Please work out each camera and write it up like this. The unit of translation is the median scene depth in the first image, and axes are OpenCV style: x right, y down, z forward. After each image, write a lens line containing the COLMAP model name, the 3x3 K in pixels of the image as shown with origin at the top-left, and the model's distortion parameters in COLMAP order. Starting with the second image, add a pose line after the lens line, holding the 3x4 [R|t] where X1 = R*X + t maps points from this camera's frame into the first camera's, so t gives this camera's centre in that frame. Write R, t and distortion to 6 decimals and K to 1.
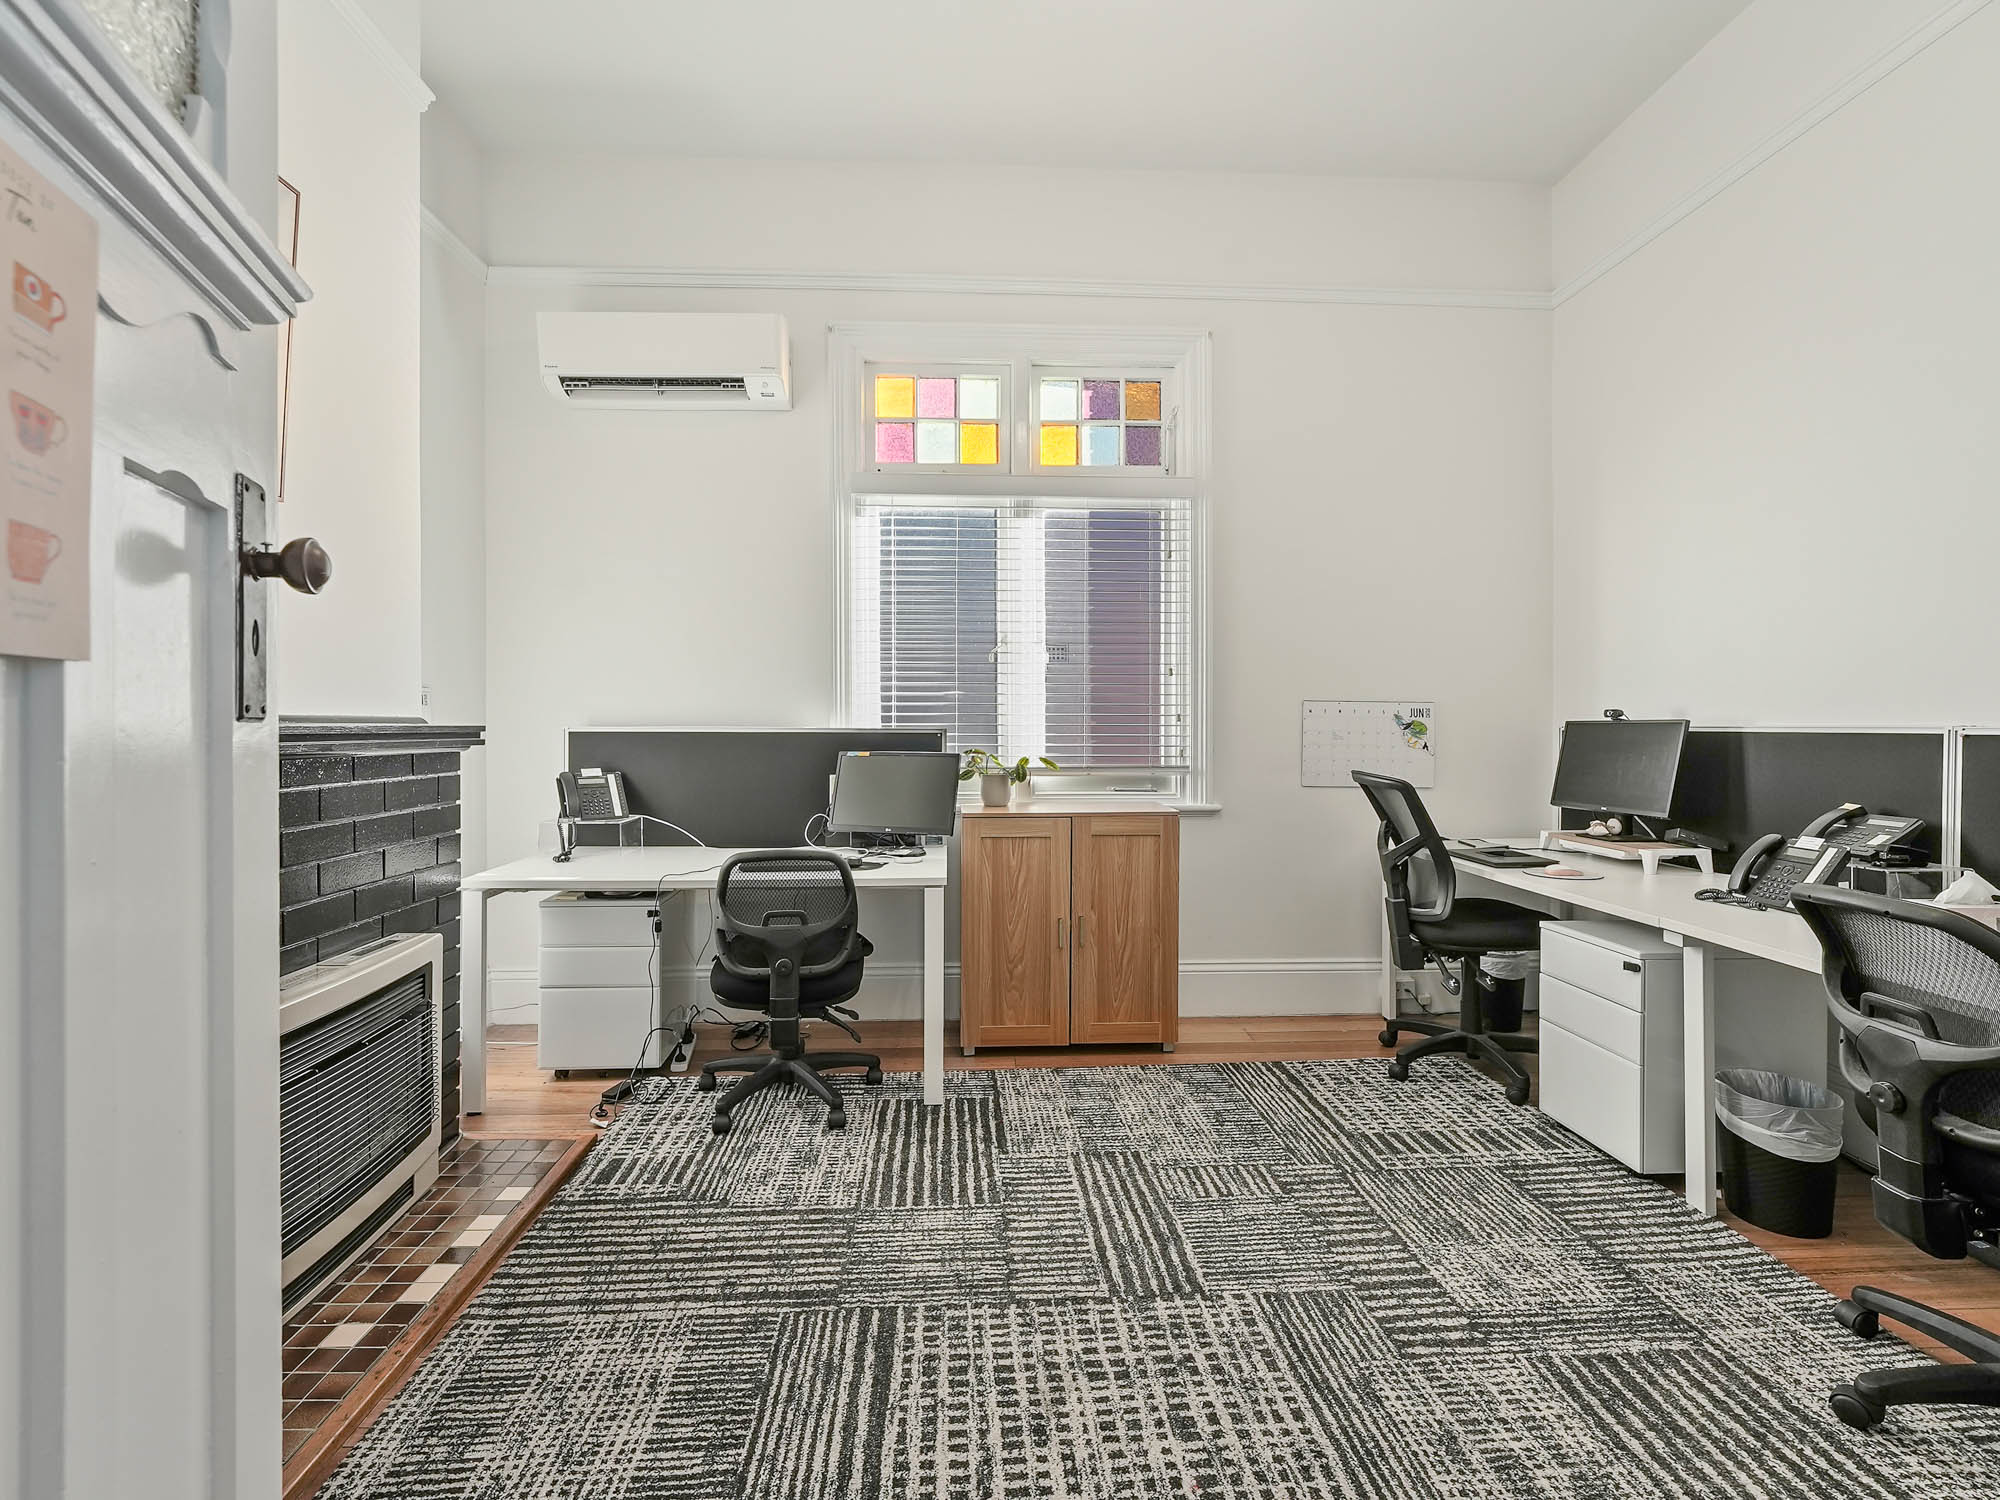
lens RADIAL K [[900.5, 0, 1001.0], [0, 900.5, 723.8], [0, 0, 1]] dist [-0.010780, 0.004366]
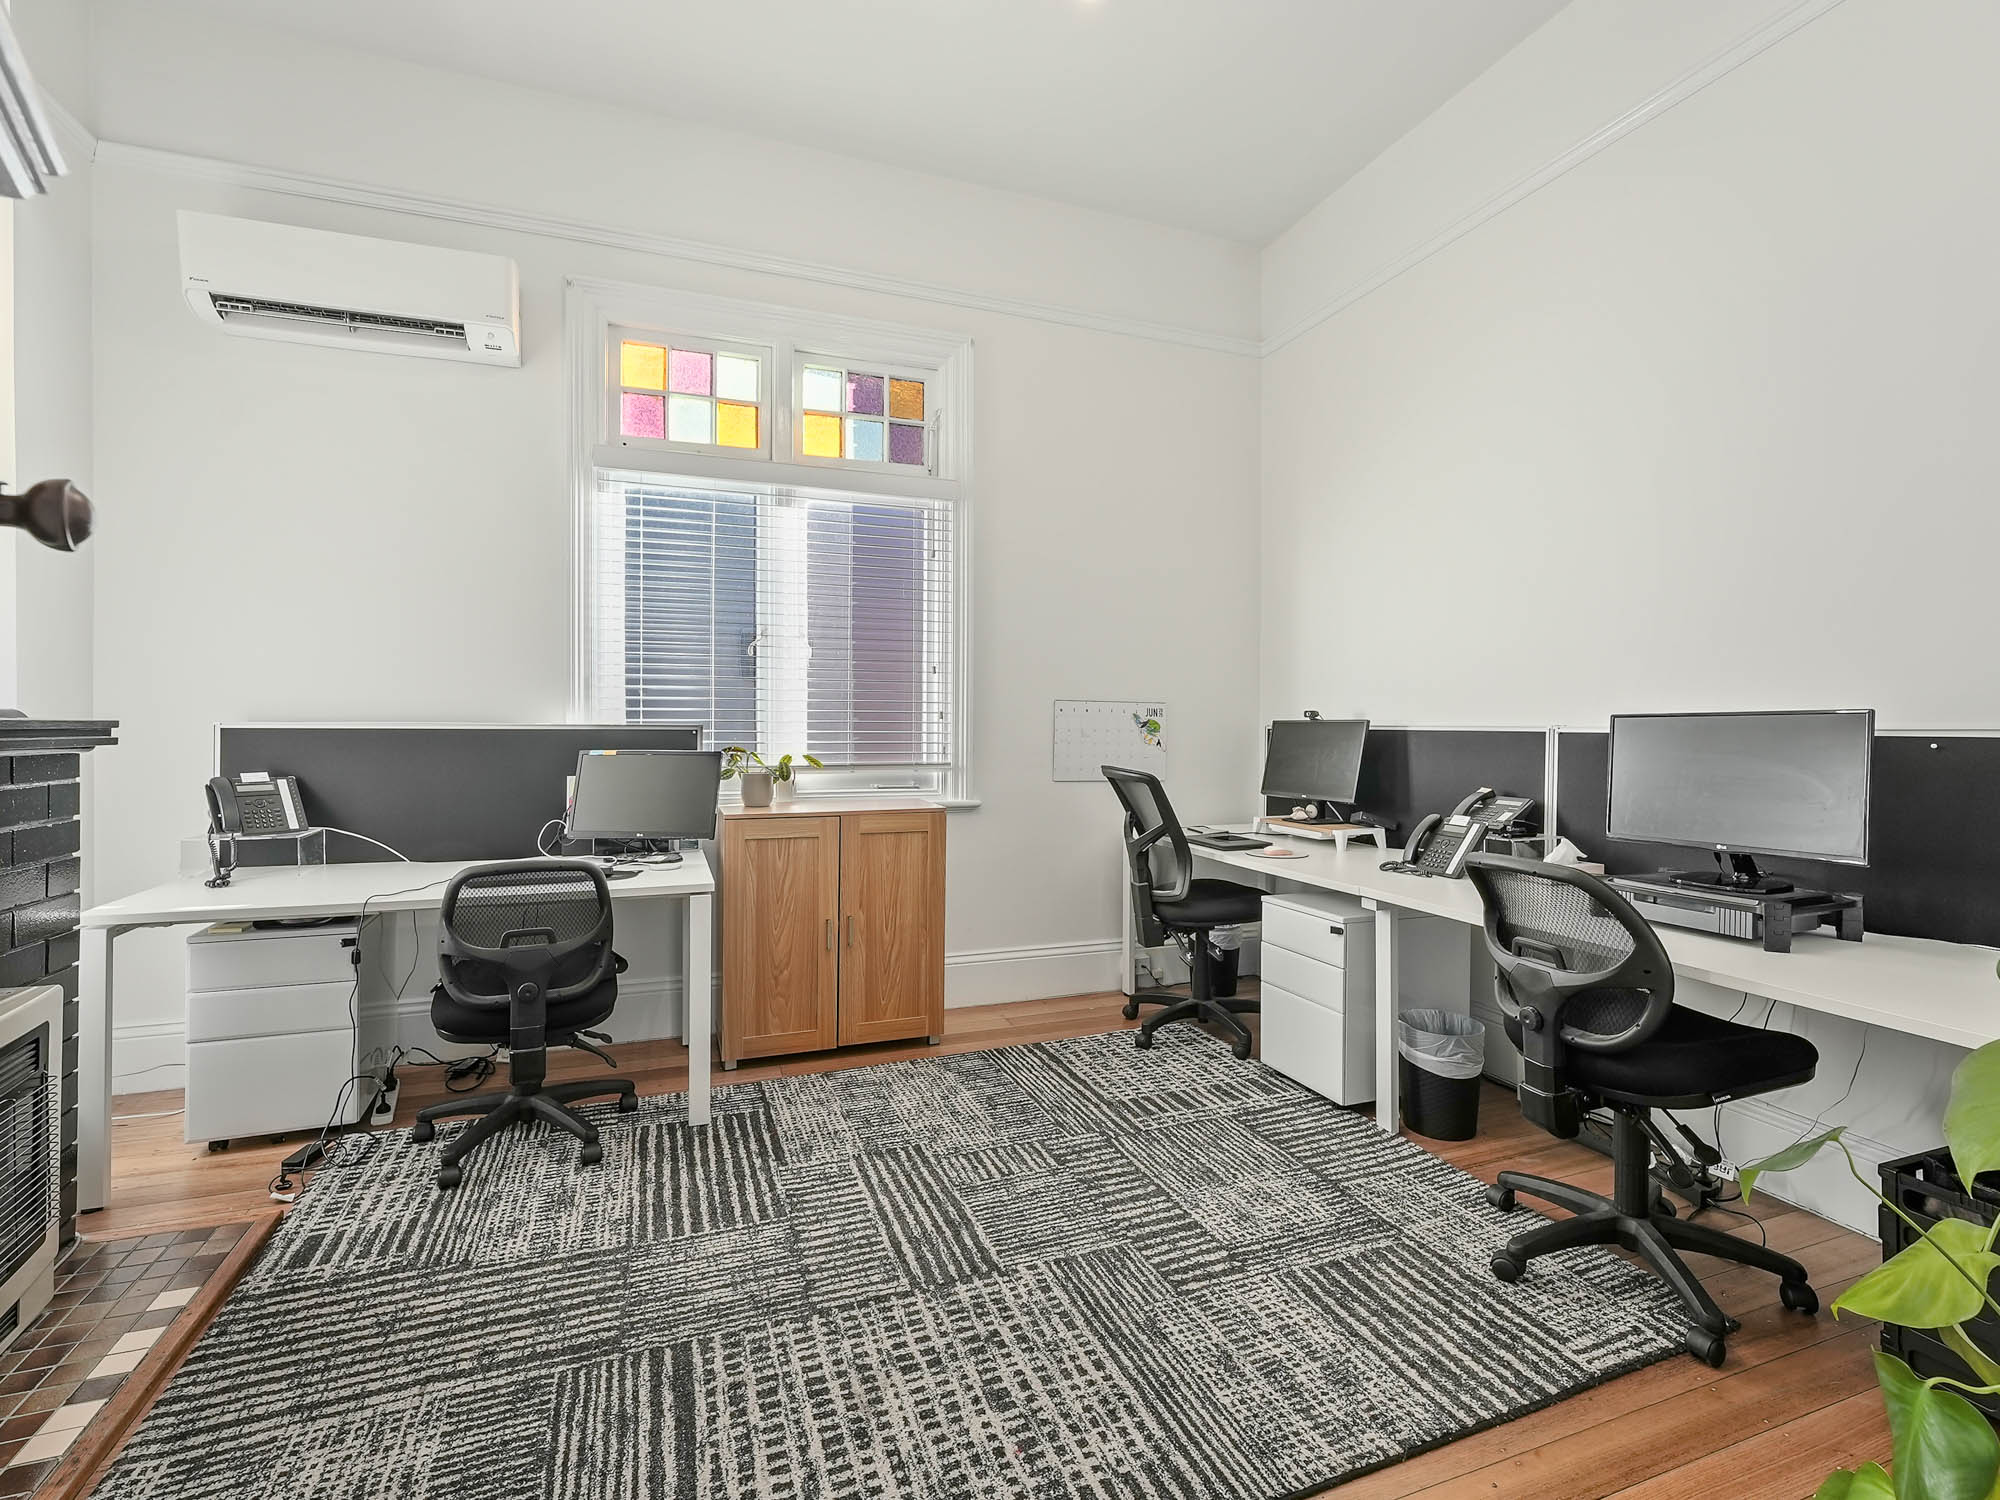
lens RADIAL K [[909.2, 0, 998.6], [0, 909.2, 722.8], [0, 0, 1]] dist [-0.012179, 0.004681]
pose [[0.954404, 0.003376, 0.298500, -0.073764], [-0.003963, 0.999991, 0.001361, -0.000265], [-0.298493, -0.002482, 0.954409, 0.000826]]
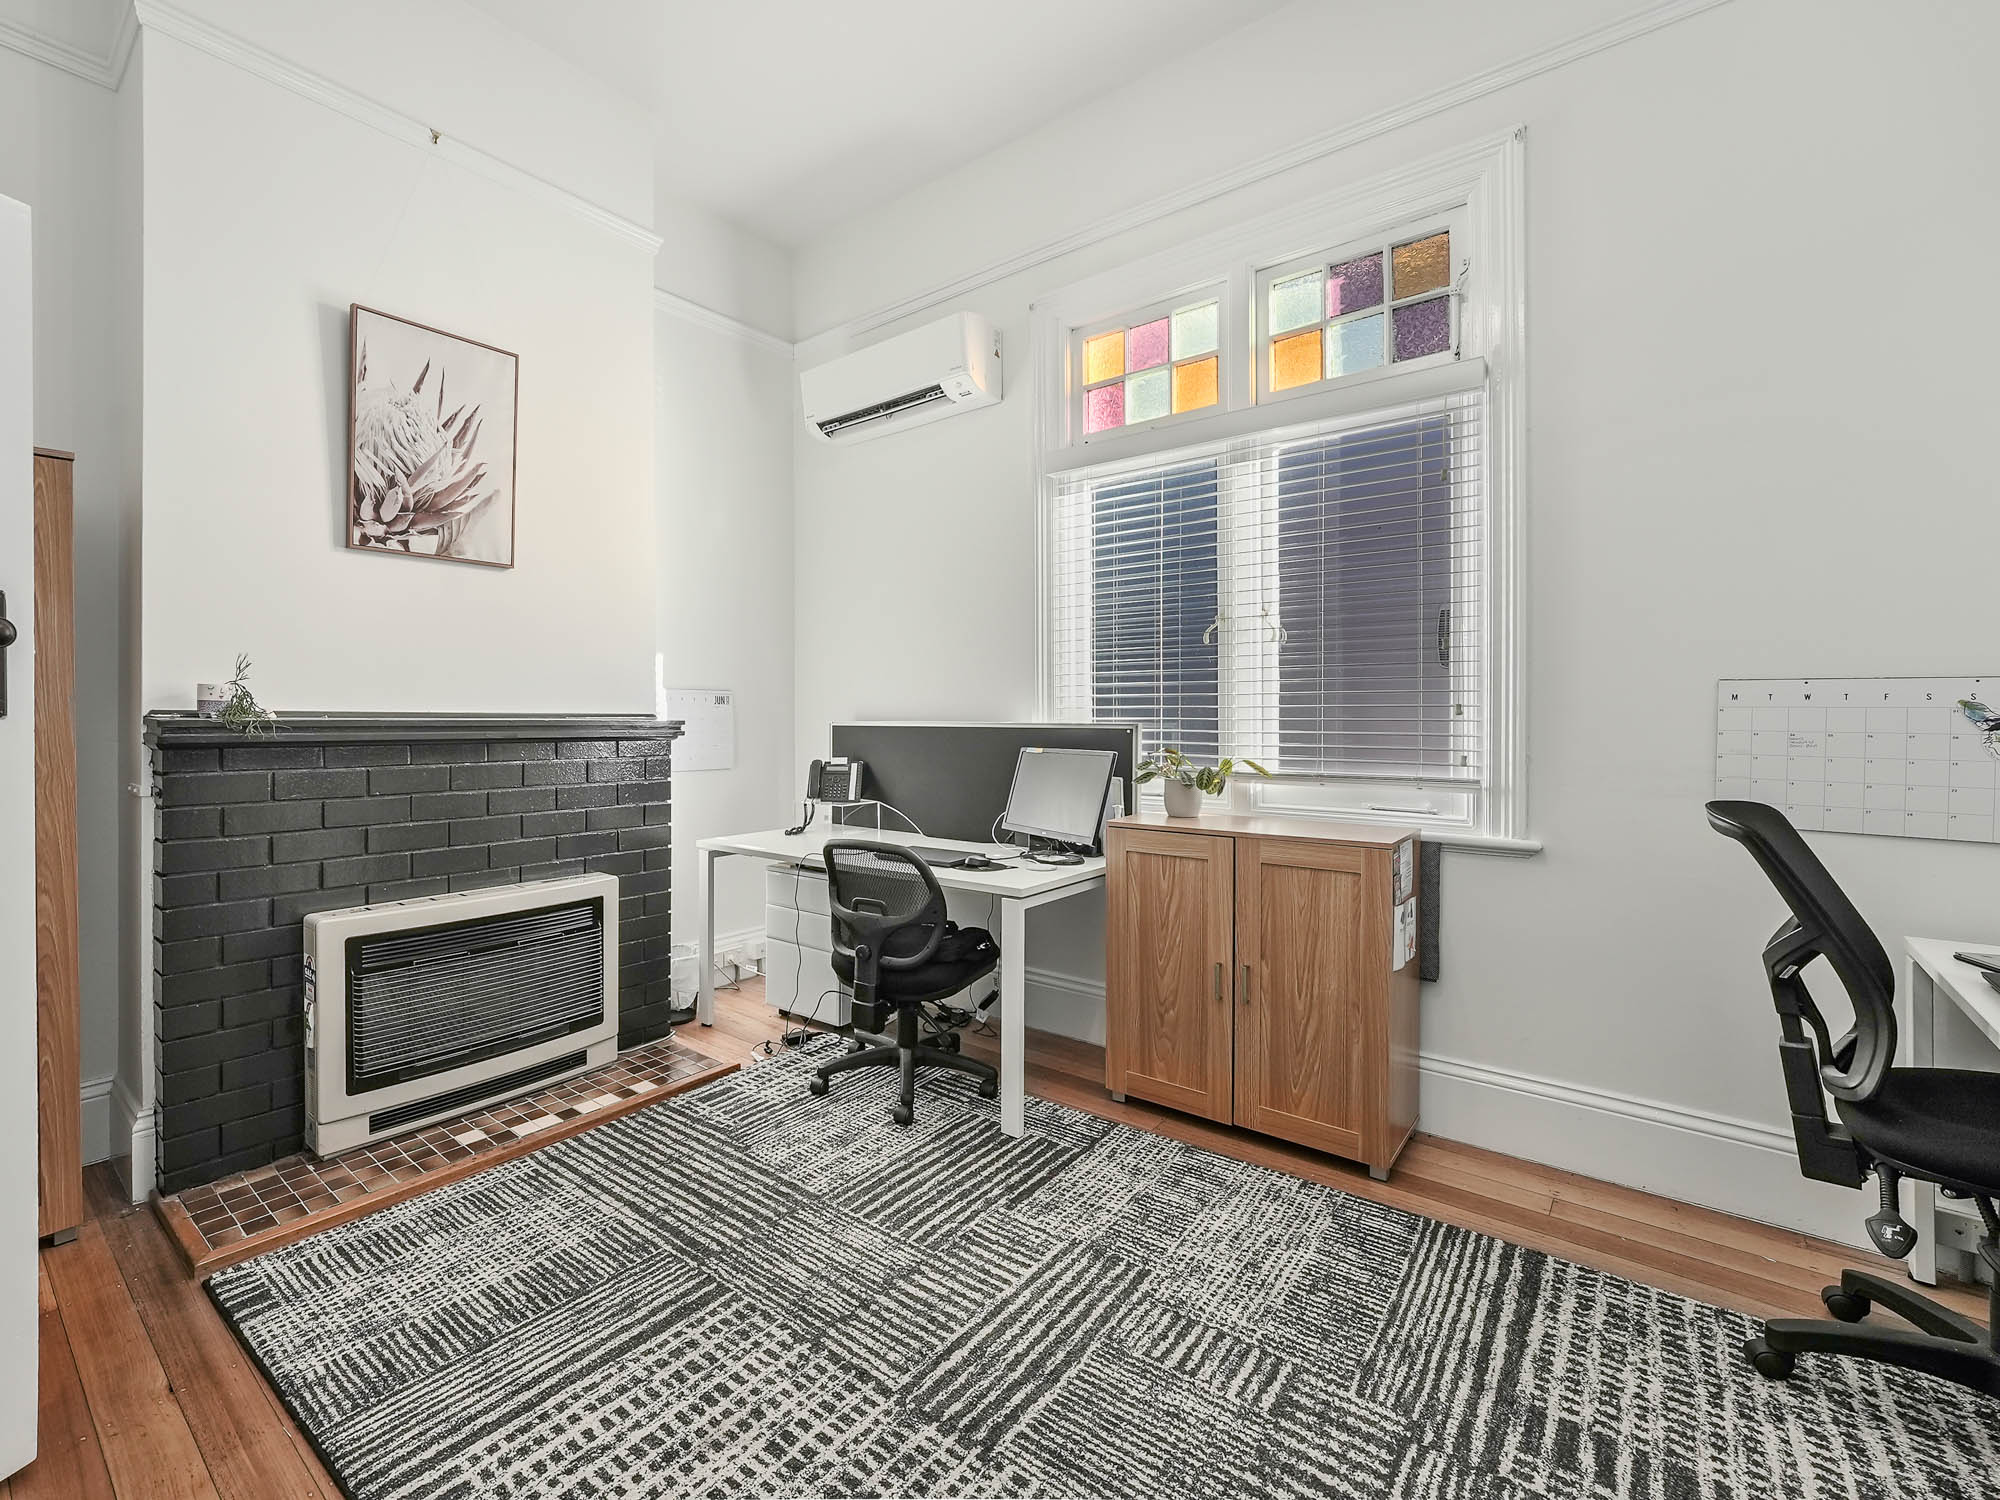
lens RADIAL K [[902.9, 0, 882.9], [0, 902.9, 719.7], [0, 0, 1]] dist [-0.009399, 0.003898]
pose [[0.715235, 0.001346, -0.698882, 0.574839], [0.000658, 0.999996, 0.002599, -0.002190], [0.698883, -0.002318, 0.715232, 0.309102]]
